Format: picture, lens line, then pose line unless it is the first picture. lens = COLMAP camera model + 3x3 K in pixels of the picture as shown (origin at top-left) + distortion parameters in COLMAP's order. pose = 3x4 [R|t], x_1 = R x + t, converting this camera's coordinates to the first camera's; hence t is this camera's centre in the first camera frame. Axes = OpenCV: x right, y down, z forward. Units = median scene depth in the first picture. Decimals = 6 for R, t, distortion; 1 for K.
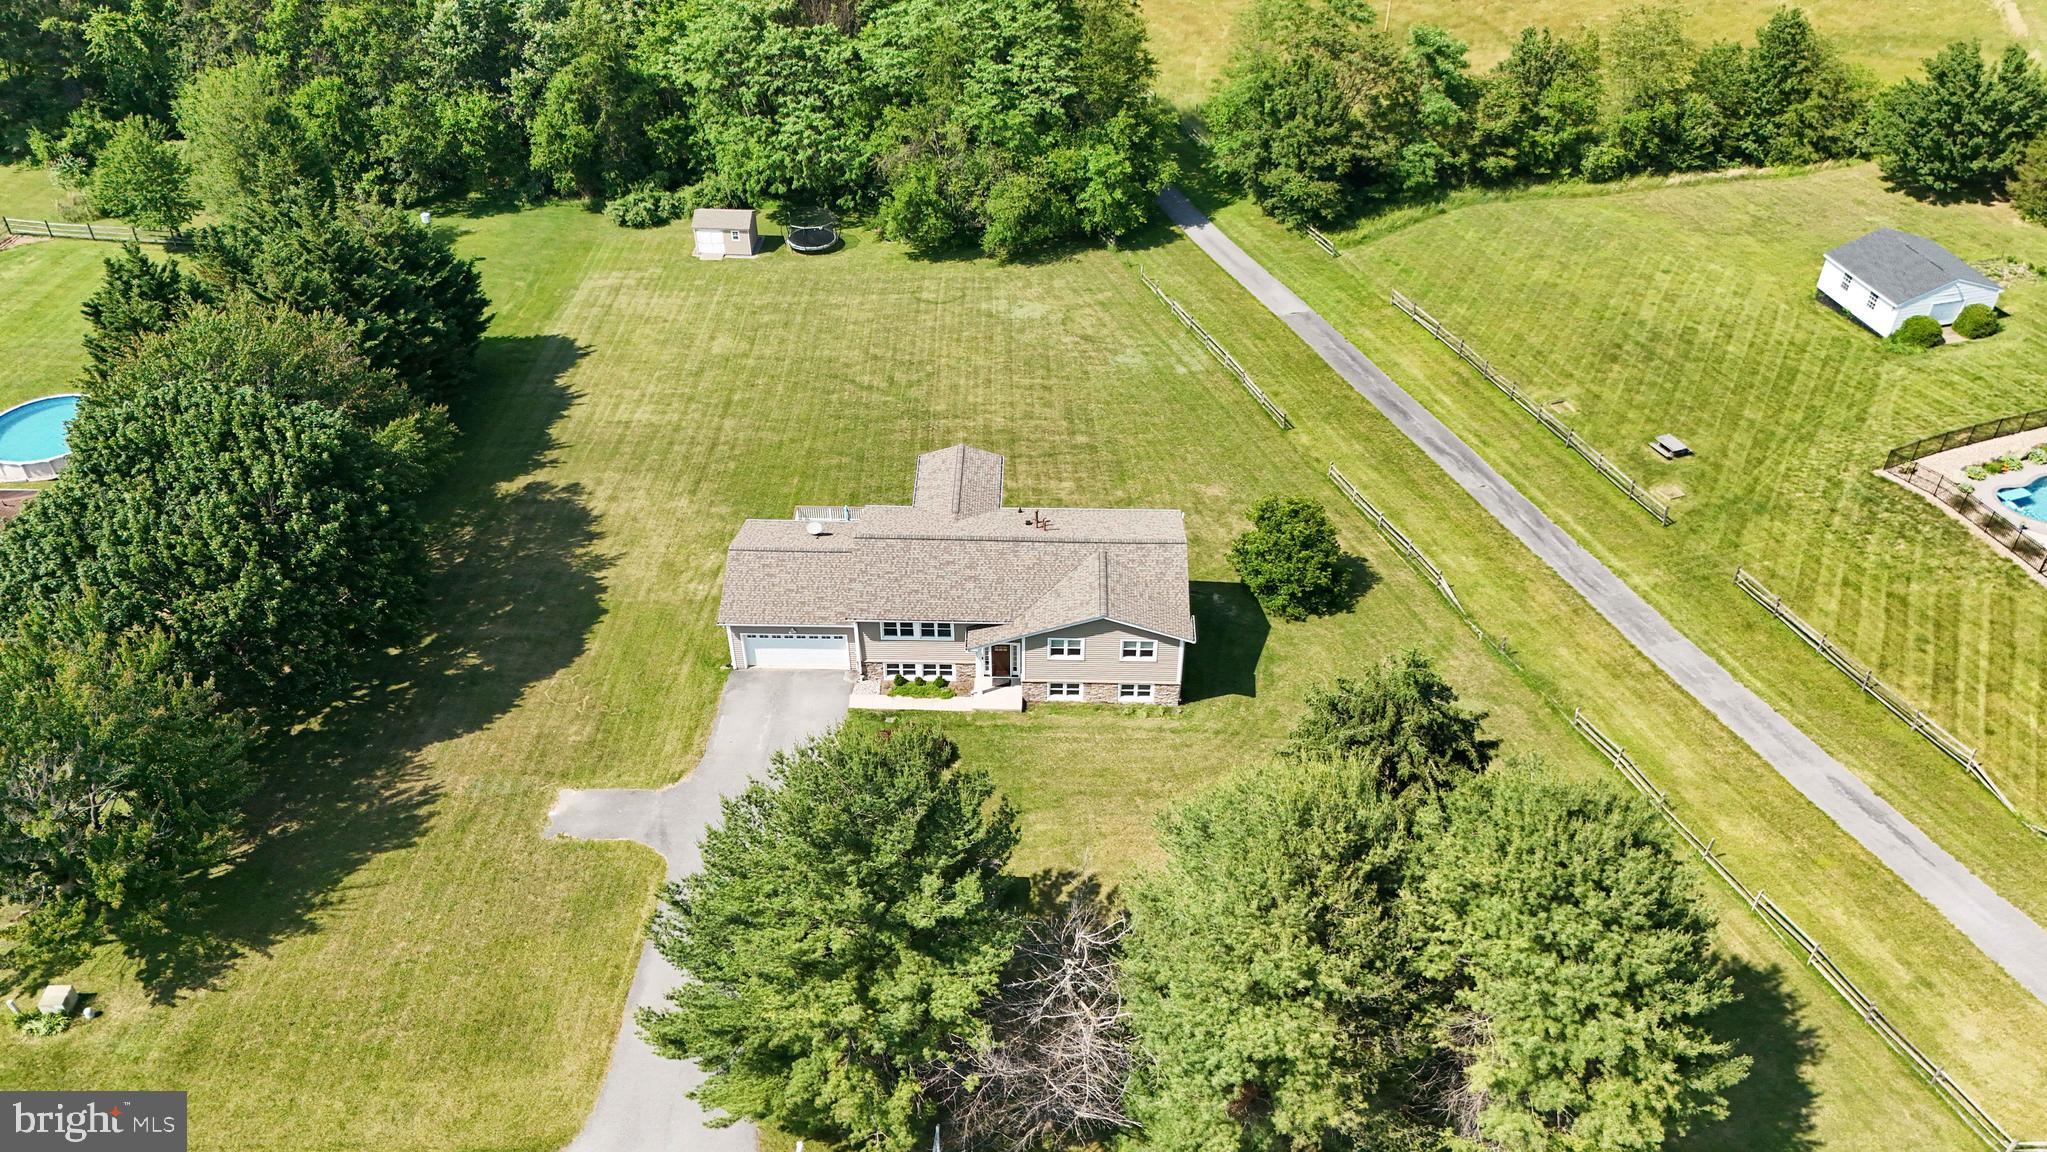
lens RADIAL K [[1628.1, 0, 1066.5], [0, 1628.1, 583.9], [0, 0, 1]] dist [0.046559, -0.123671]
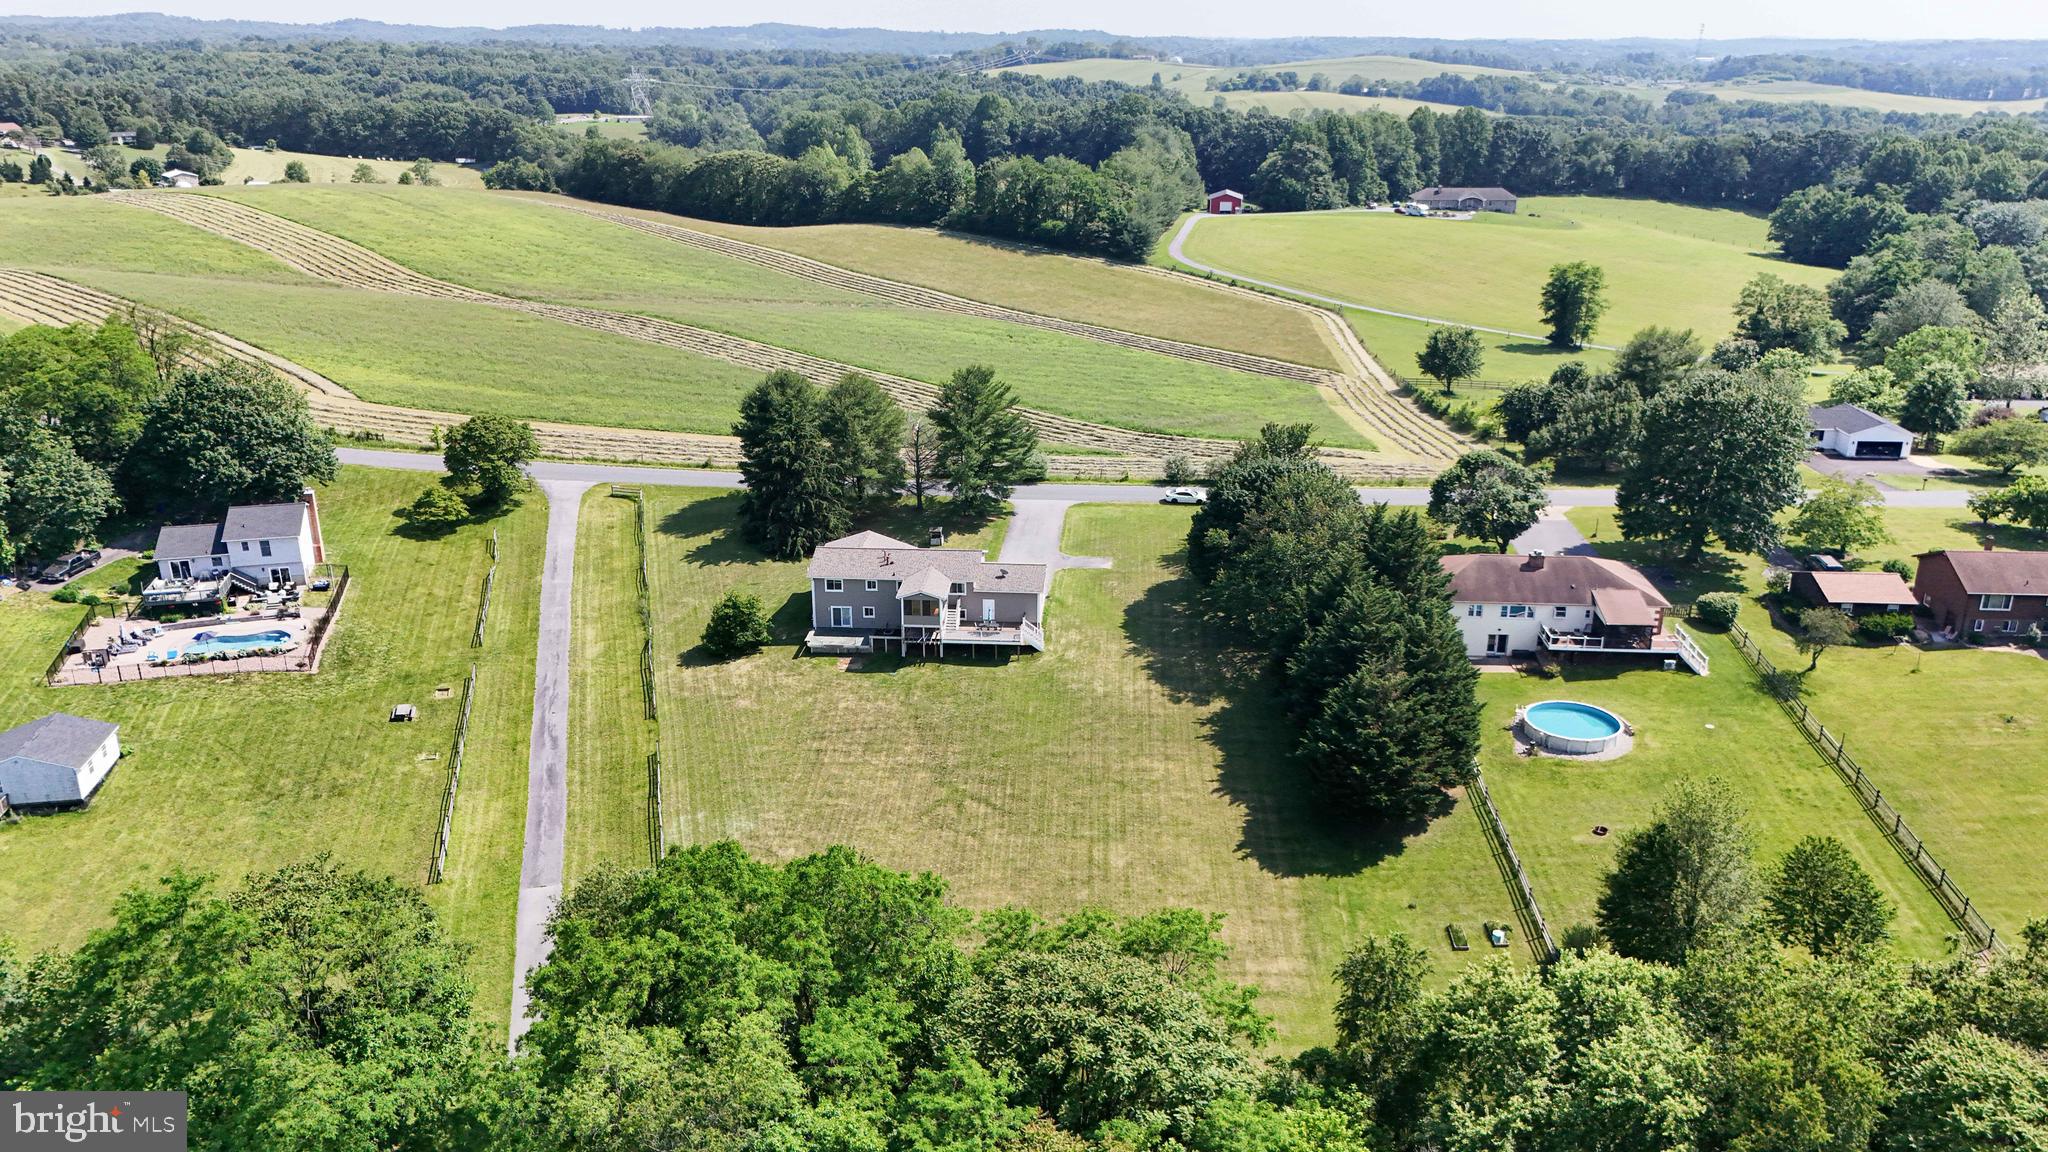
lens RADIAL K [[1504.4, 0, 1024.0], [0, 1504.4, 576.0], [0, 0, 1]] dist [0.049866, -0.045239]
pose [[-0.997318, -0.041793, 0.060077, -0.231329], [0.028704, 0.531747, 0.846417, -1.230663], [-0.067320, 0.845871, -0.529122, 1.573075]]
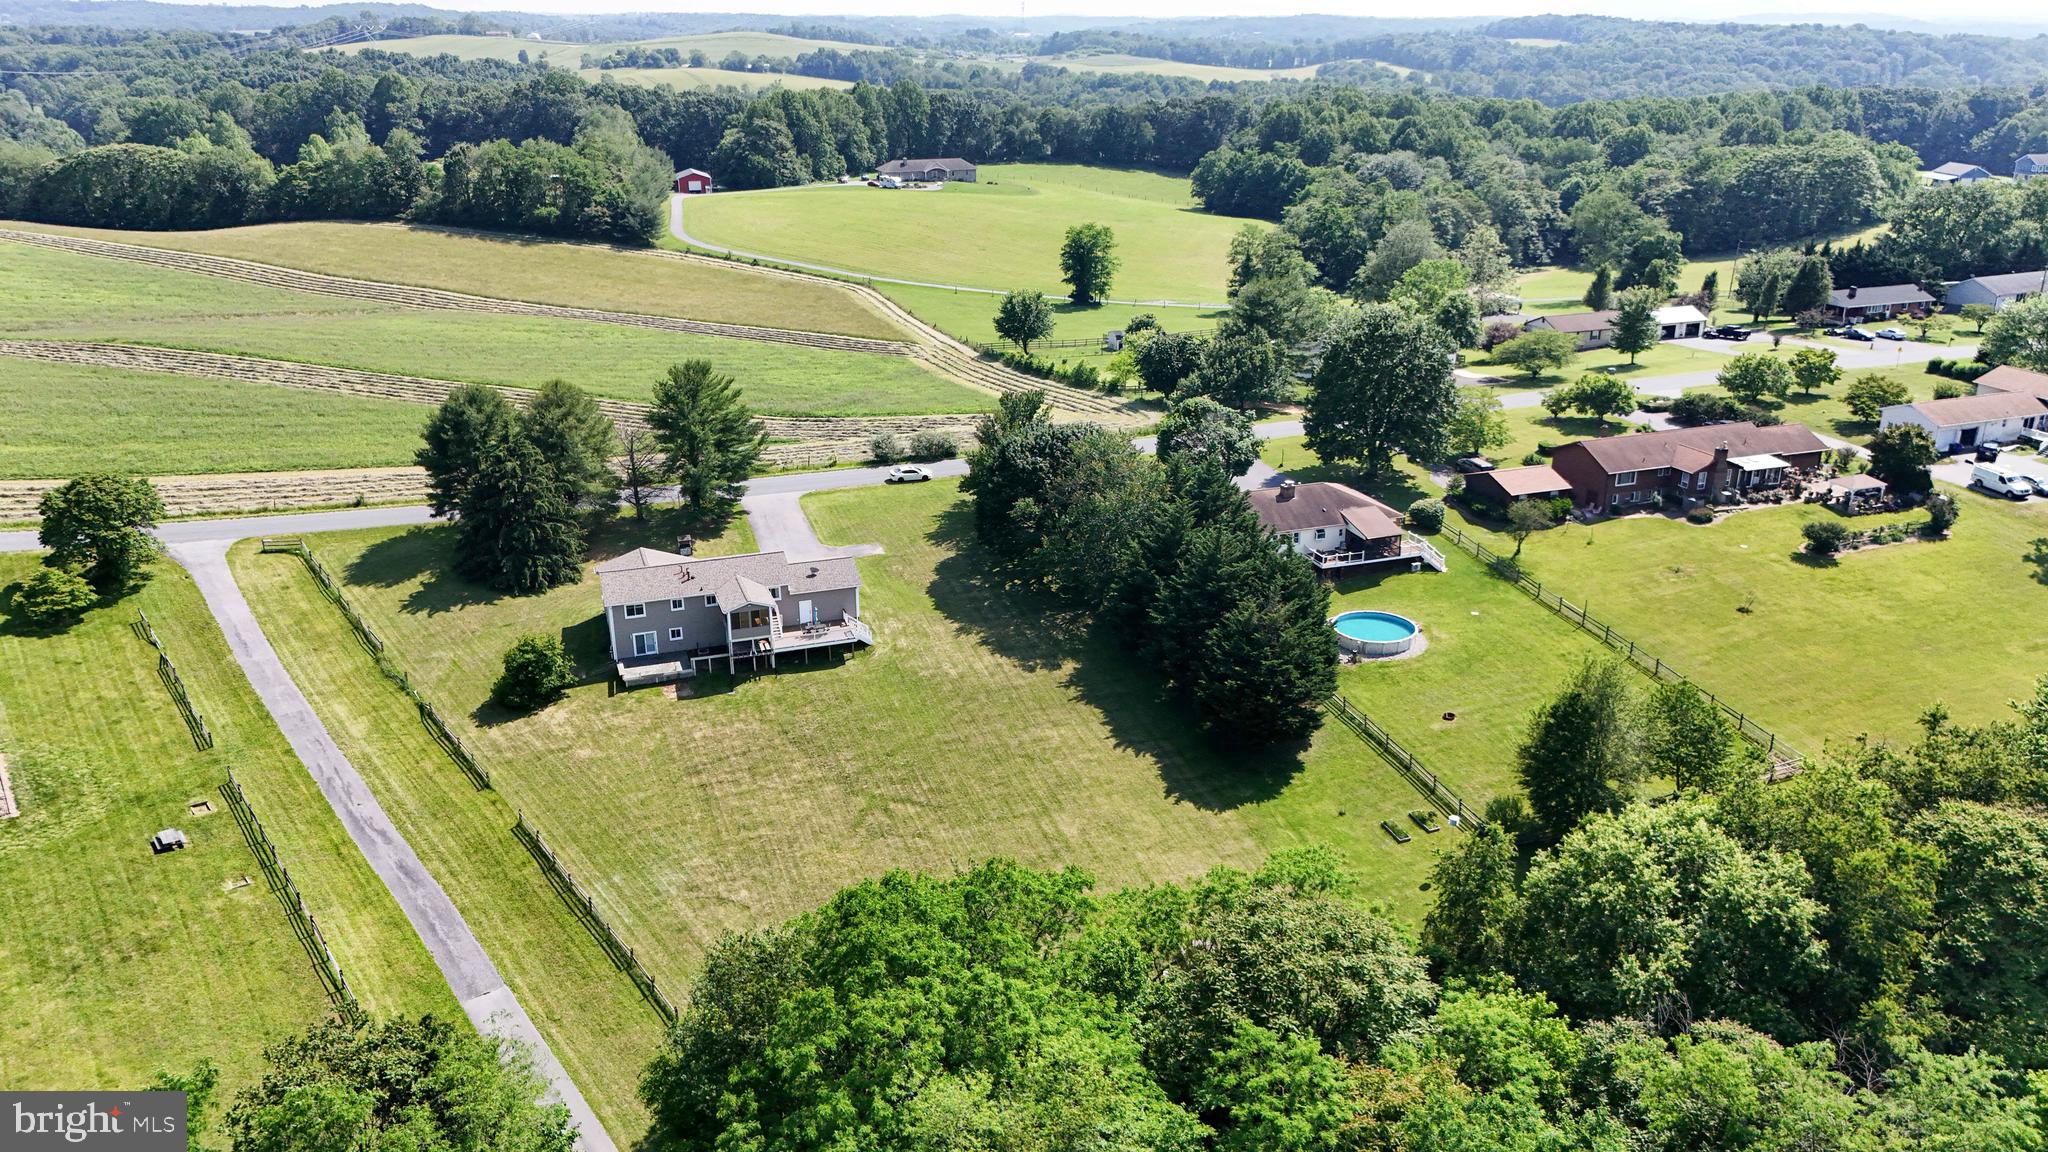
lens RADIAL K [[1504.4, 0, 1024.0], [0, 1504.4, 576.0], [0, 0, 1]] dist [0.049866, -0.045239]
pose [[-0.942954, 0.101488, -0.317076, 0.127488], [-0.217297, 0.533940, 0.817123, -1.186235], [0.252228, 0.839410, -0.481428, 1.530222]]
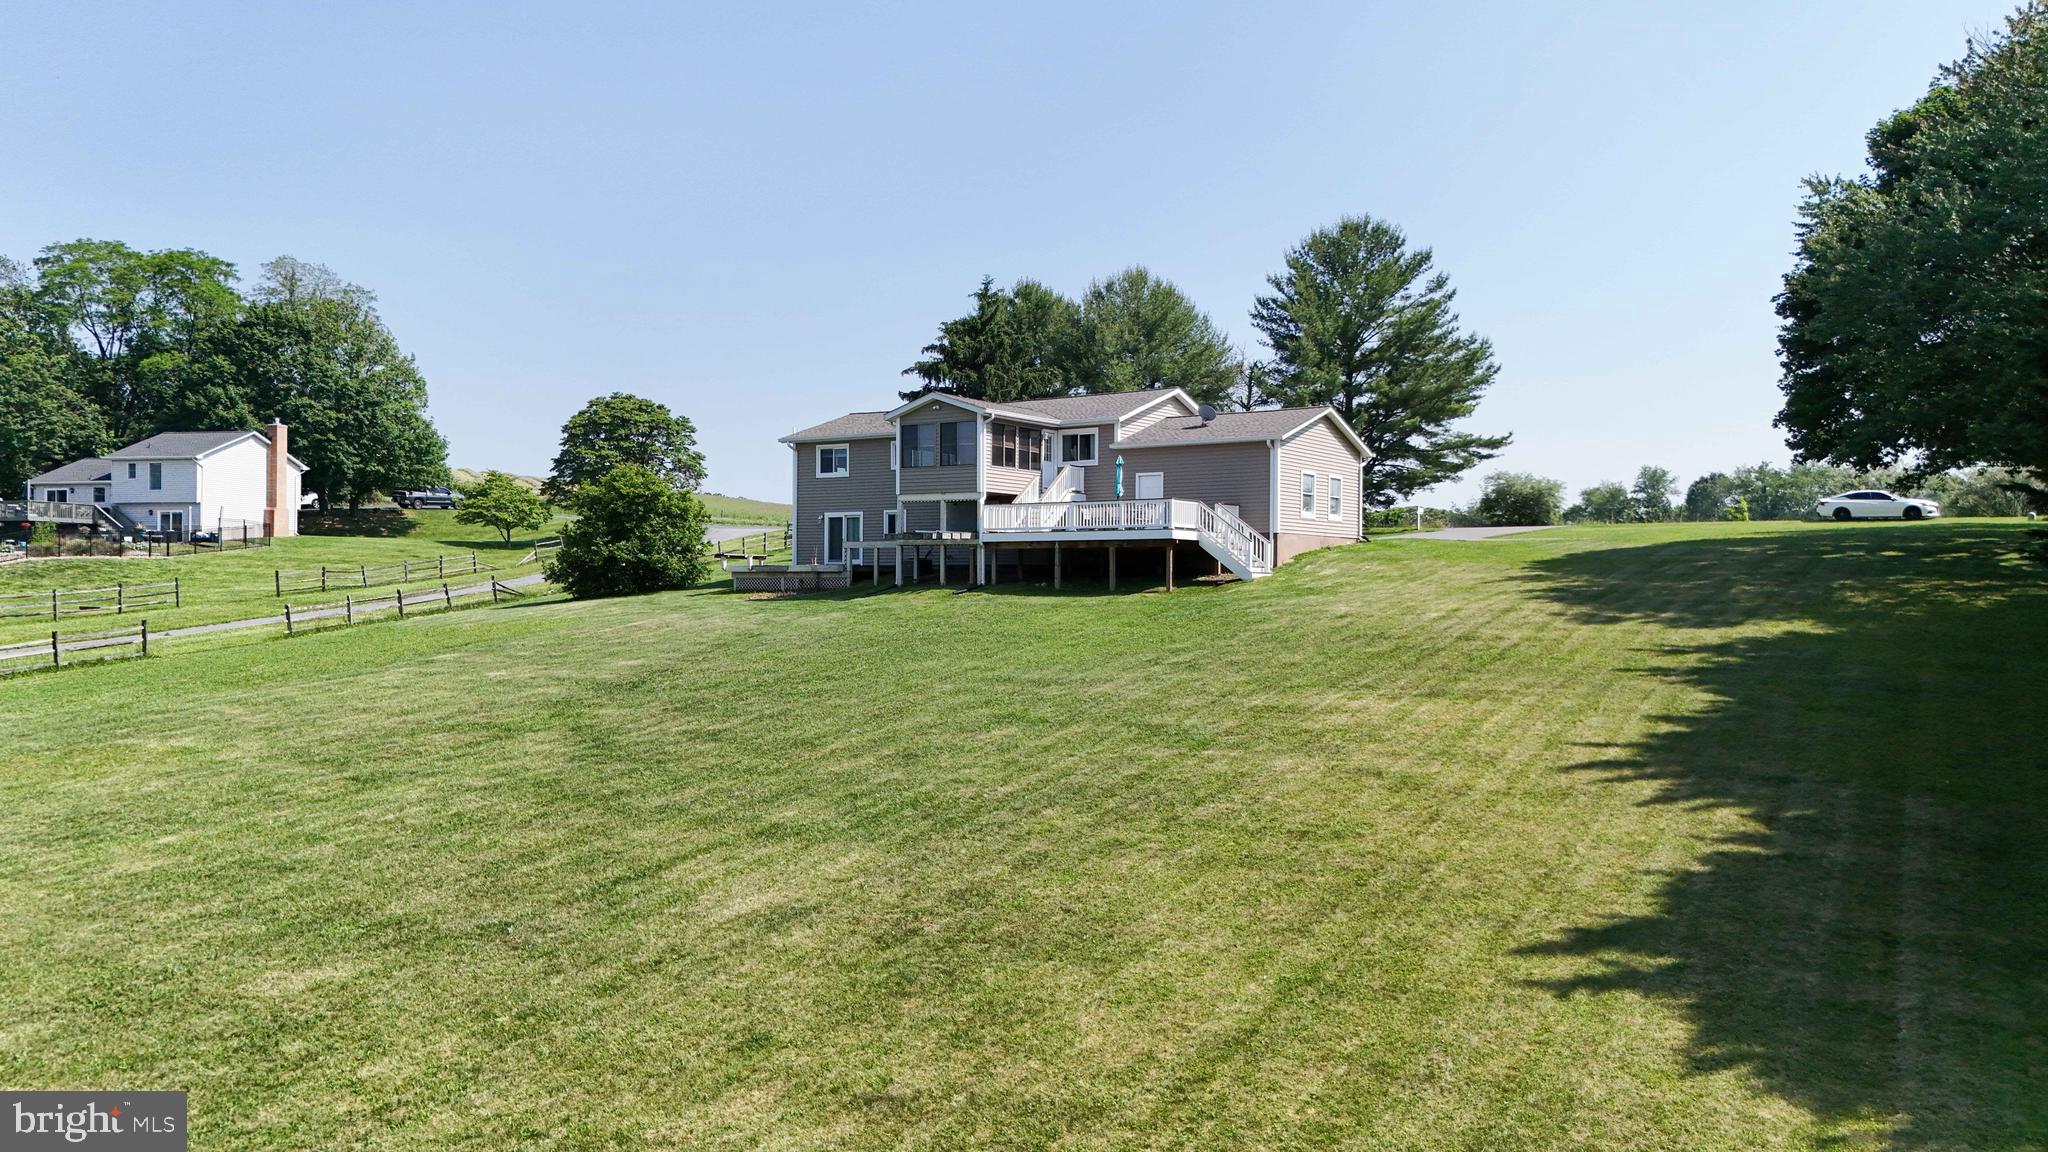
lens RADIAL K [[1504.4, 0, 1024.0], [0, 1504.4, 576.0], [0, 0, 1]] dist [0.049866, -0.045239]
pose [[-0.840257, -0.020640, 0.541795, -0.367612], [0.320037, 0.787741, 0.526347, -0.289204], [-0.437658, 0.615661, -0.655299, 1.237431]]
